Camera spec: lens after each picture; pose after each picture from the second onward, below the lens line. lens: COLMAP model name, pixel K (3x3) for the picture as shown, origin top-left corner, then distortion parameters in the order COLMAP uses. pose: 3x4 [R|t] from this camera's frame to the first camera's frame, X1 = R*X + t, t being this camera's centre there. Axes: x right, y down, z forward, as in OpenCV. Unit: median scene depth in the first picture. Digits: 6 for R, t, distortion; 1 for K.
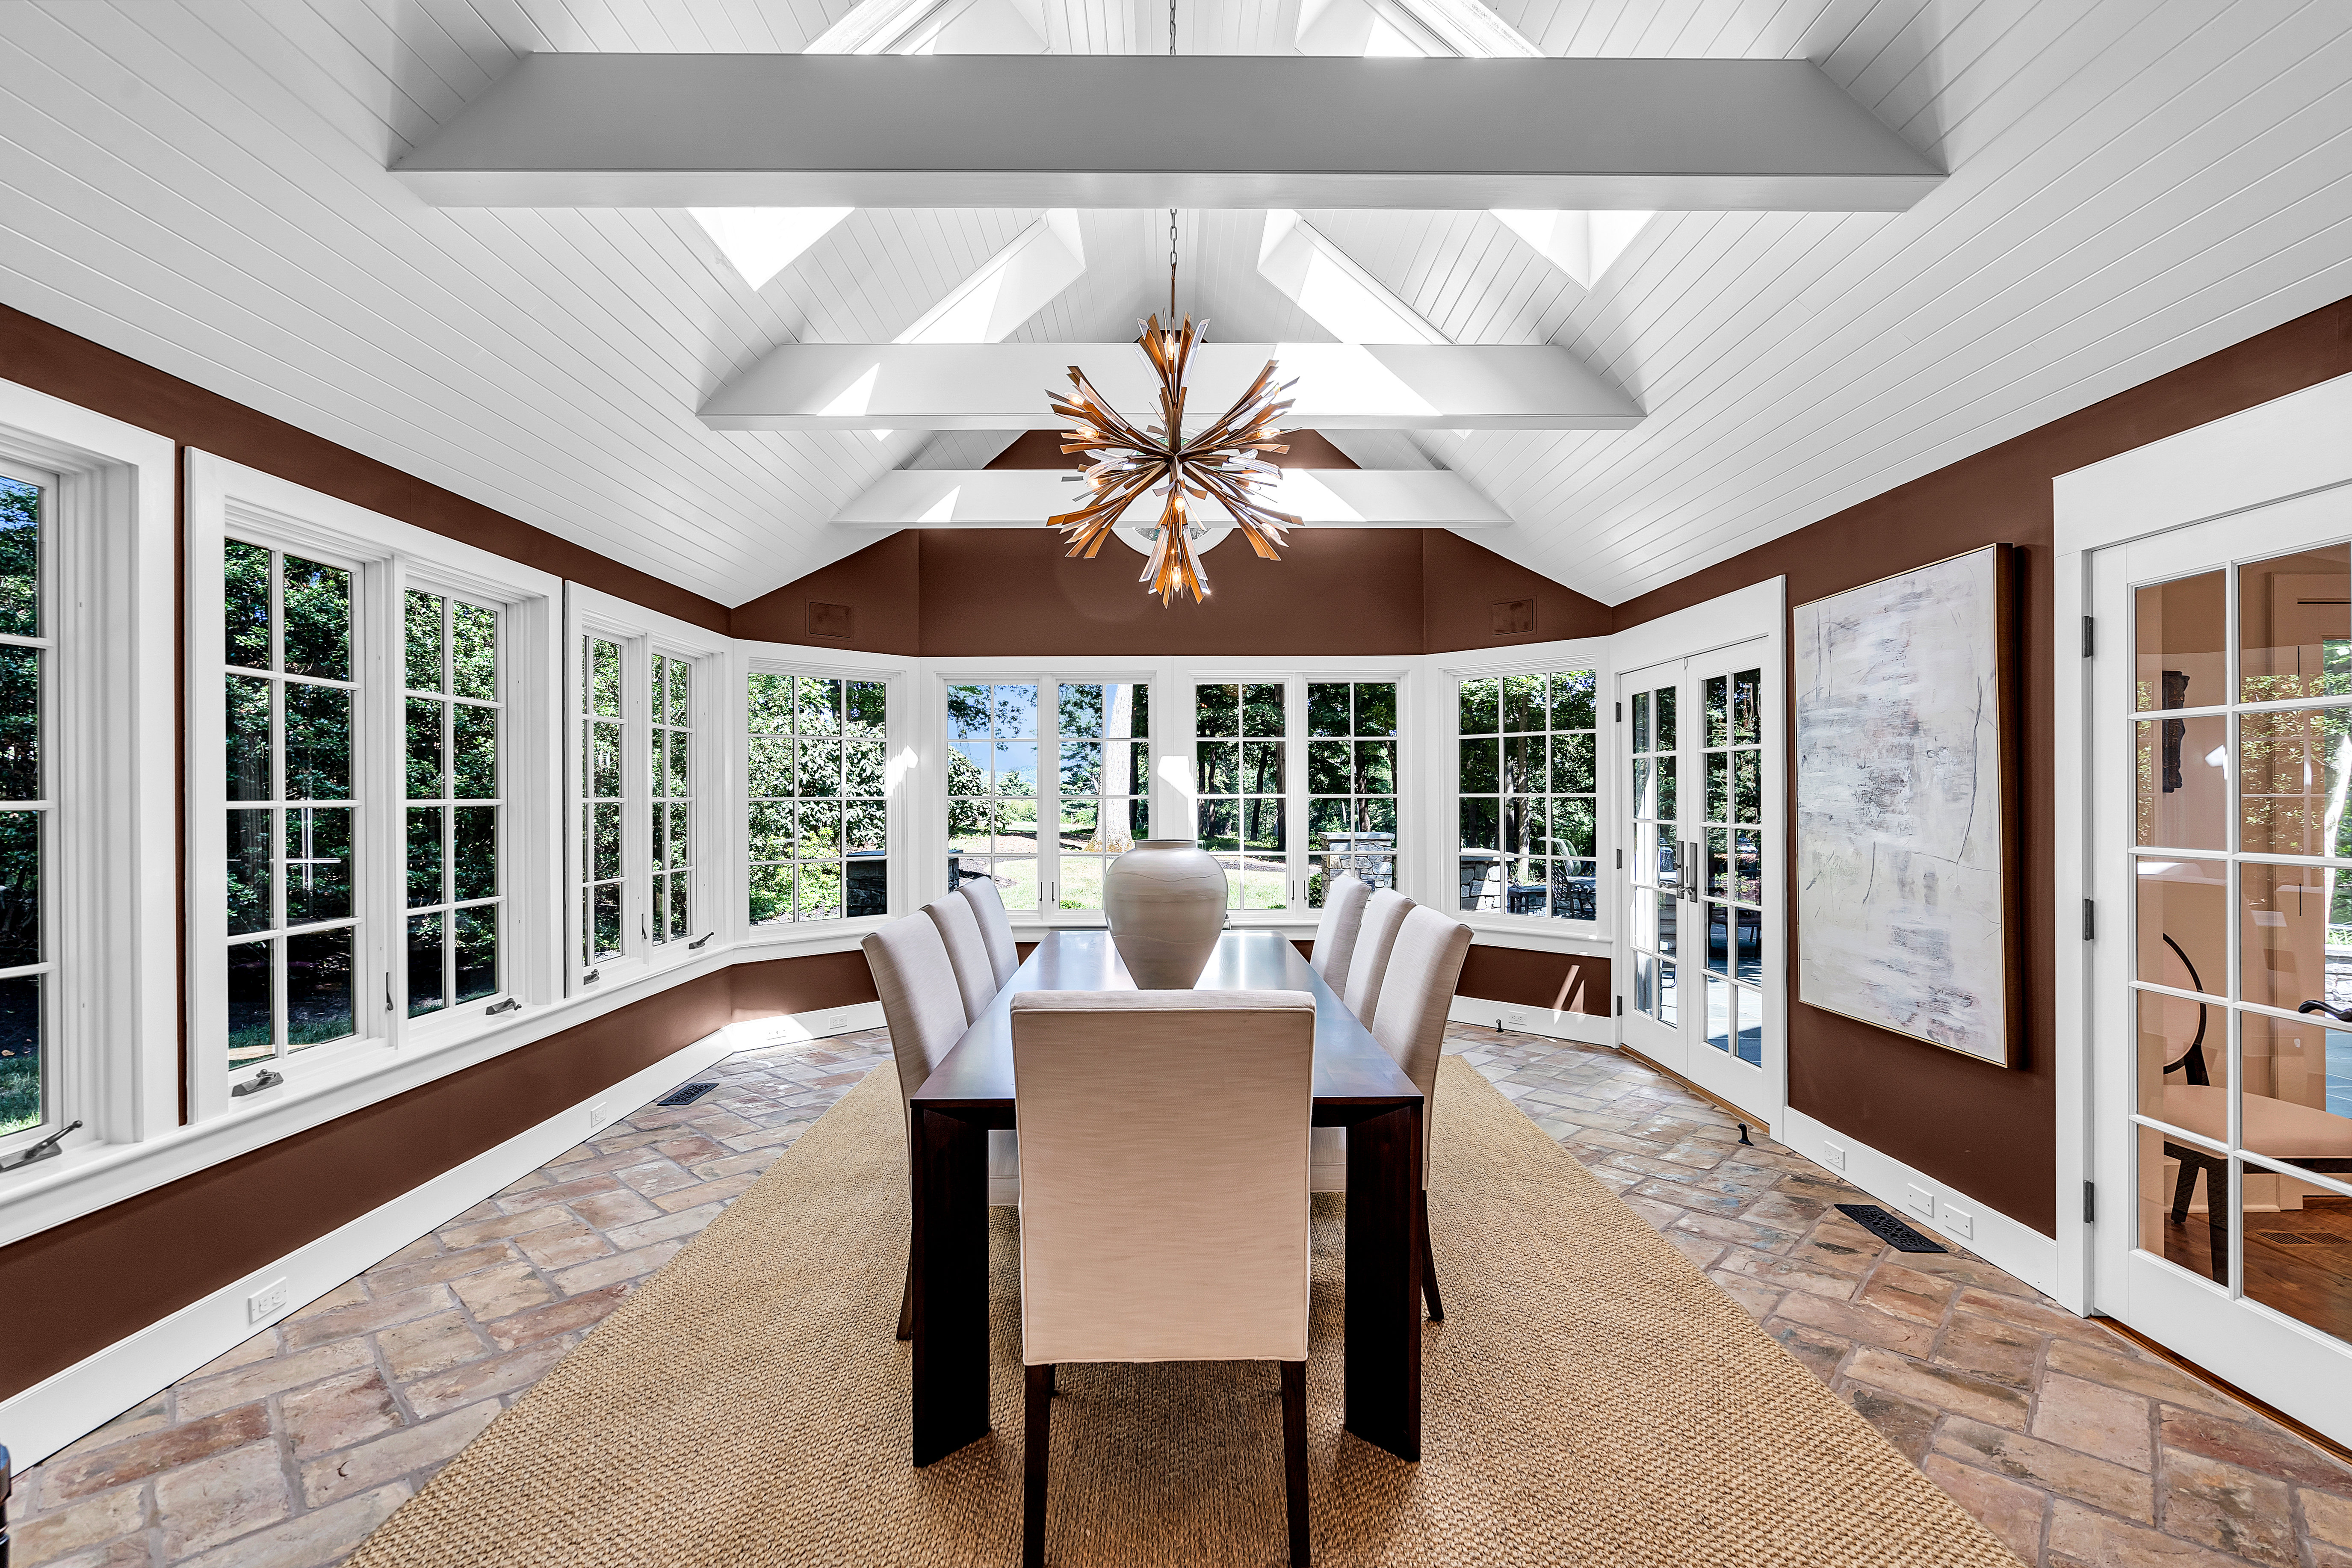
lens RADIAL K [[1067.9, 0, 1181.3], [0, 1067.9, 795.2], [0, 0, 1]] dist [-0.004499, 0.002711]
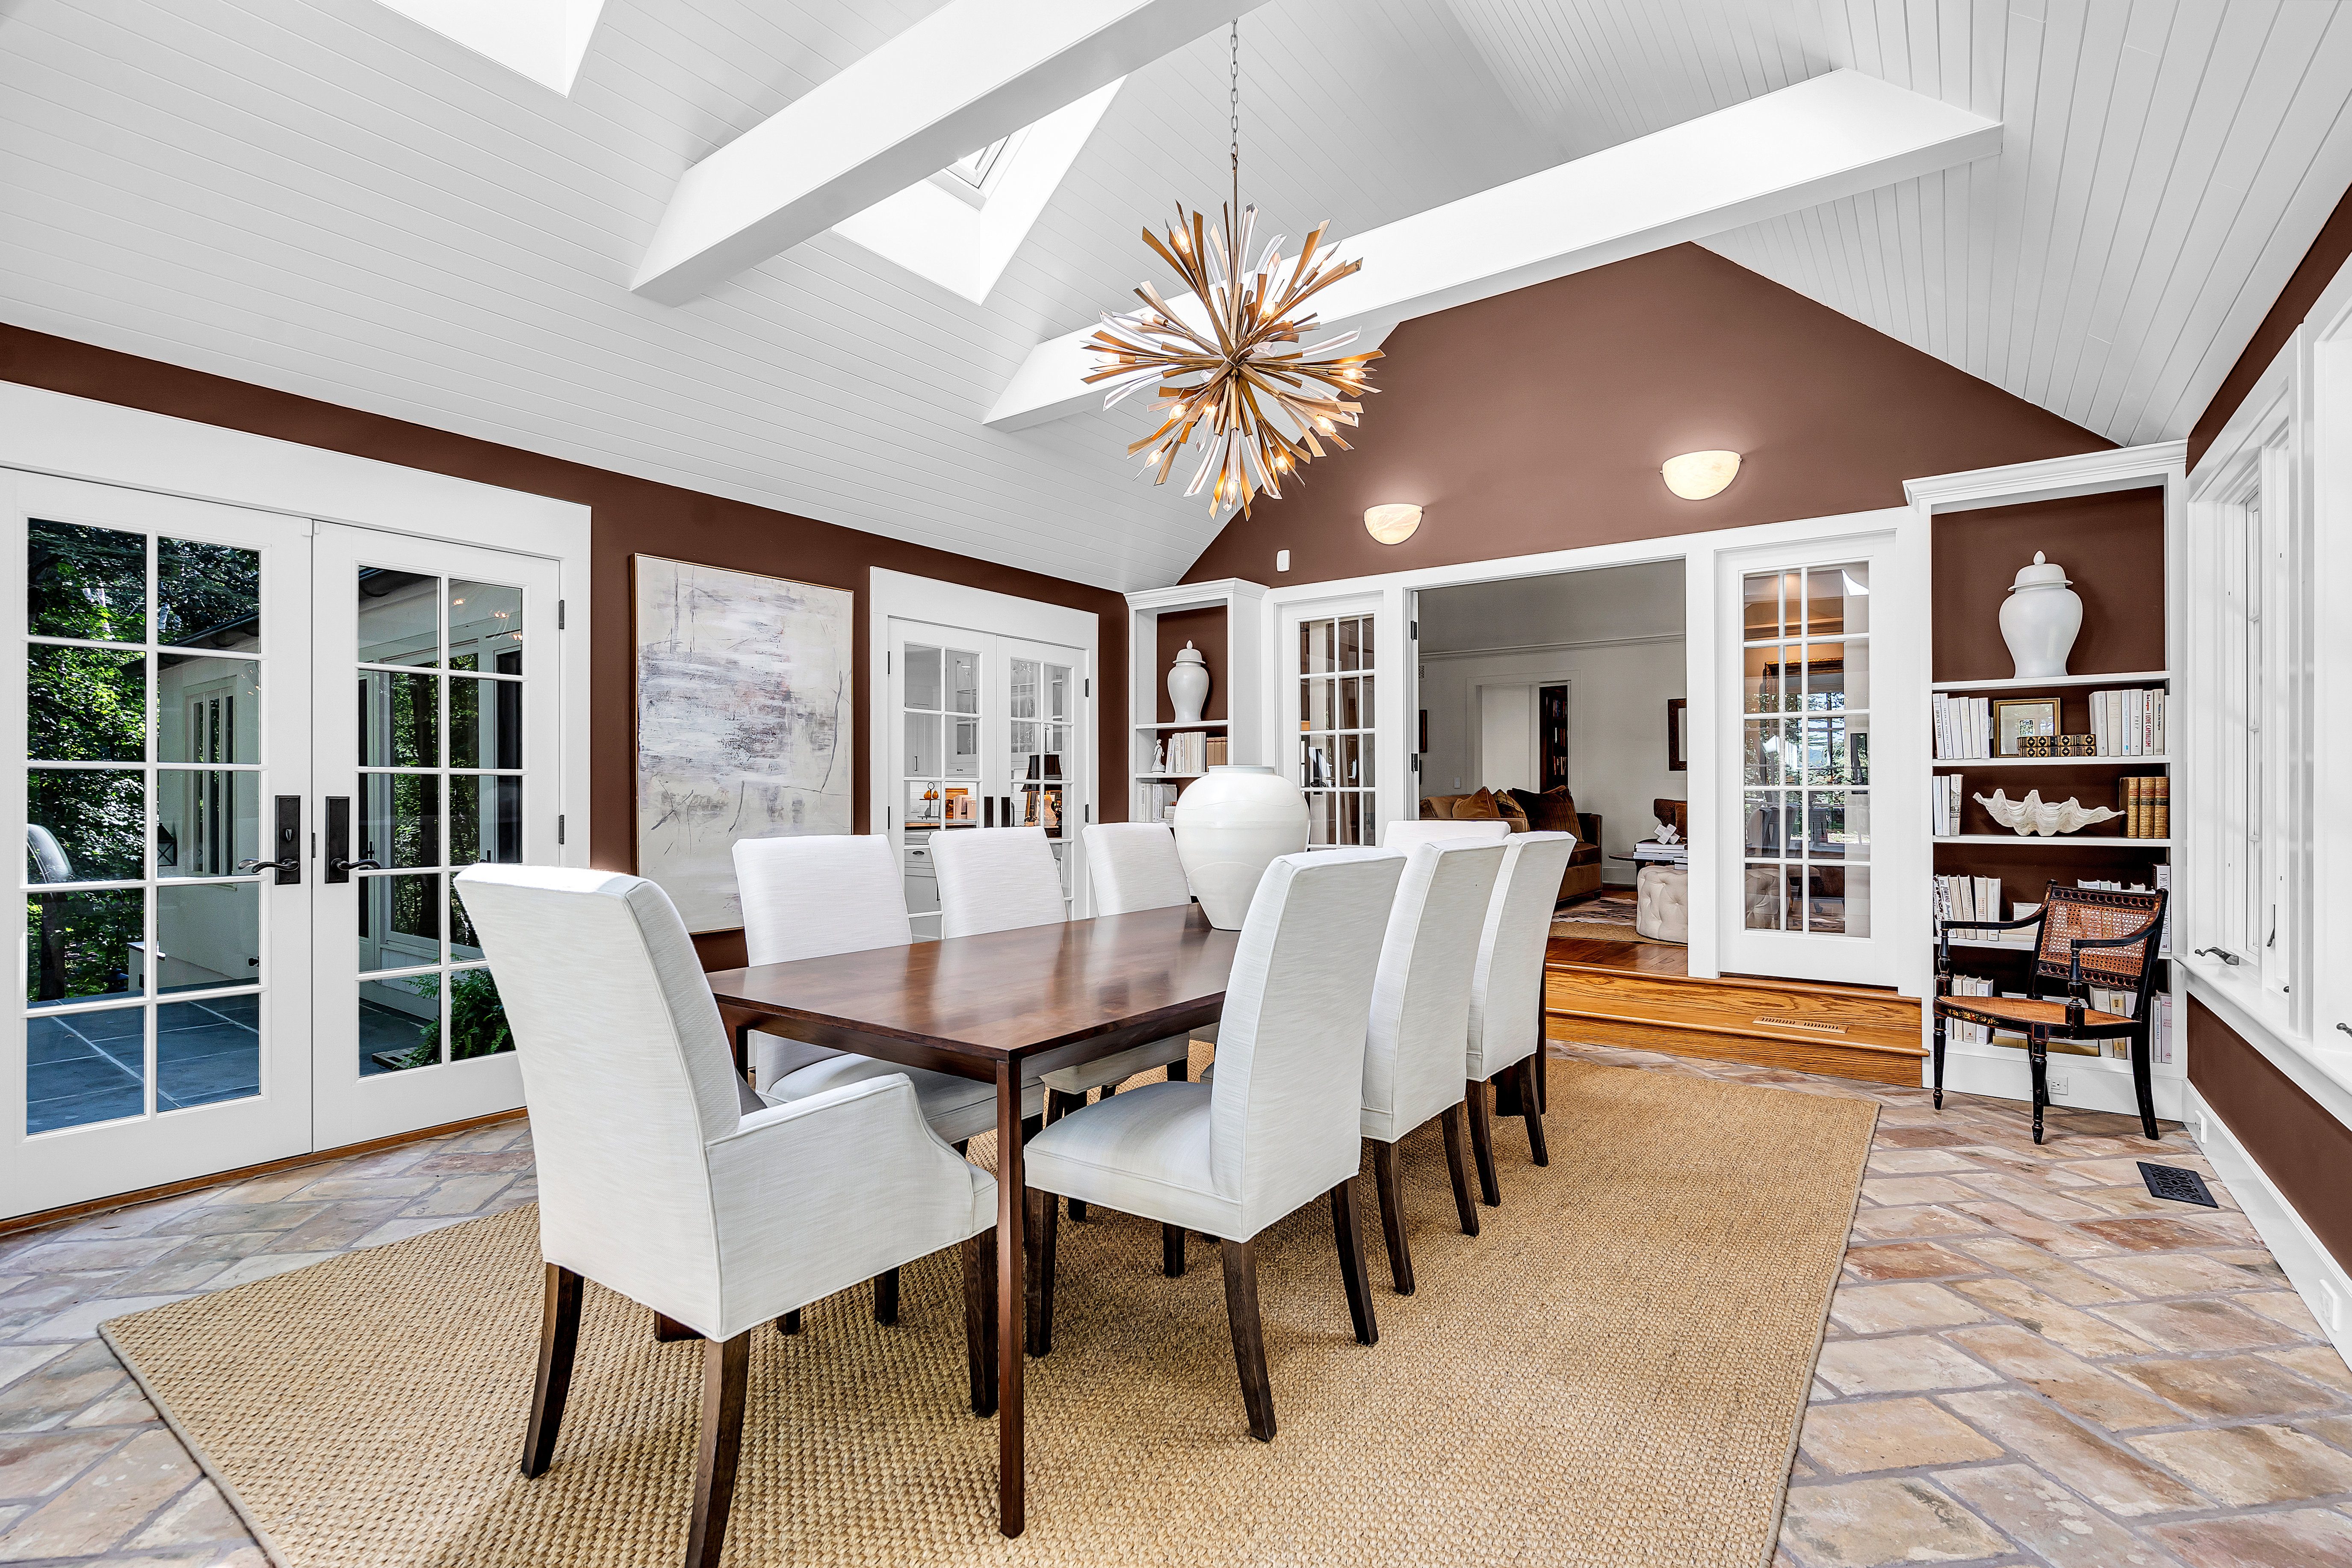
lens RADIAL K [[1067.9, 0, 1181.6], [0, 1067.9, 788.7], [0, 0, 1]] dist [-0.004499, 0.002711]
pose [[-0.803982, 0.009697, 0.594574, -0.521742], [0.005487, 0.999945, -0.008889, 0.070079], [-0.594628, -0.003884, -0.803992, 1.761607]]
